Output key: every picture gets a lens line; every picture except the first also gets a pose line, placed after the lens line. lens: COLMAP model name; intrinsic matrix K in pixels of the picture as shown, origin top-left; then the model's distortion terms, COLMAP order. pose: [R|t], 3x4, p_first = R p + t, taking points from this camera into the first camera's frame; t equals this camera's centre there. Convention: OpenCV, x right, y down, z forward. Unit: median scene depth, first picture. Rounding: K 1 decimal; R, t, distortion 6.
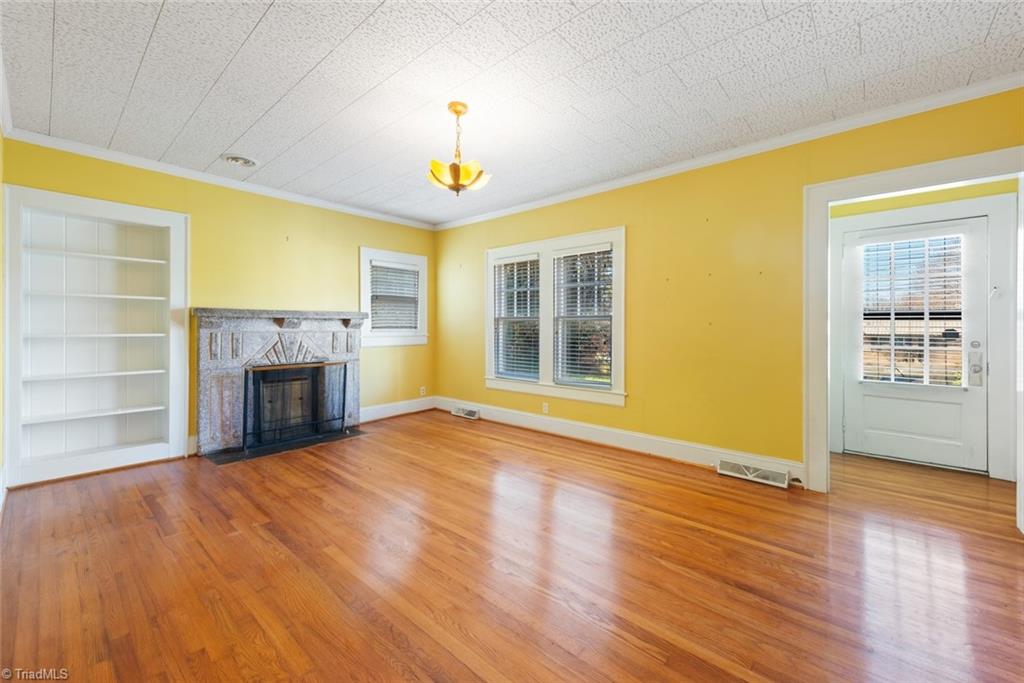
lens RADIAL K [[403.7, 0, 516.0], [0, 403.7, 332.6], [0, 0, 1]] dist [0.010813, -0.003138]
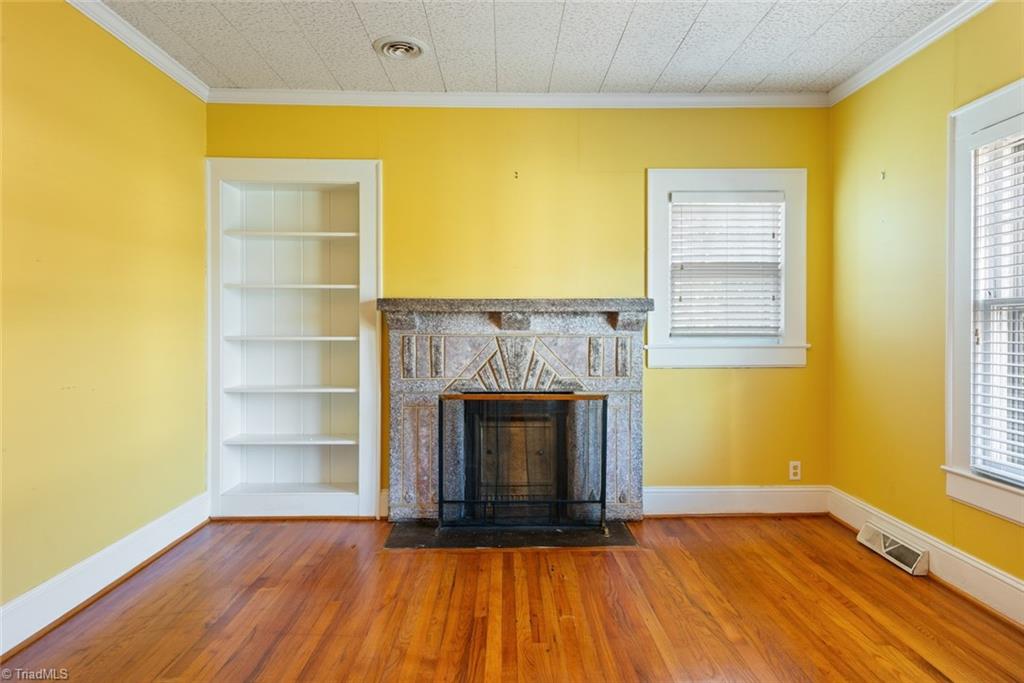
lens RADIAL K [[618.7, 0, 516.3], [0, 618.7, 332.0], [0, 0, 1]] dist [0.019937, 0.001391]
pose [[0.677717, 0.008188, -0.735277, 0.091067], [-0.011112, 0.999938, 0.000893, -0.008419], [0.735239, 0.007565, 0.677766, 0.414685]]
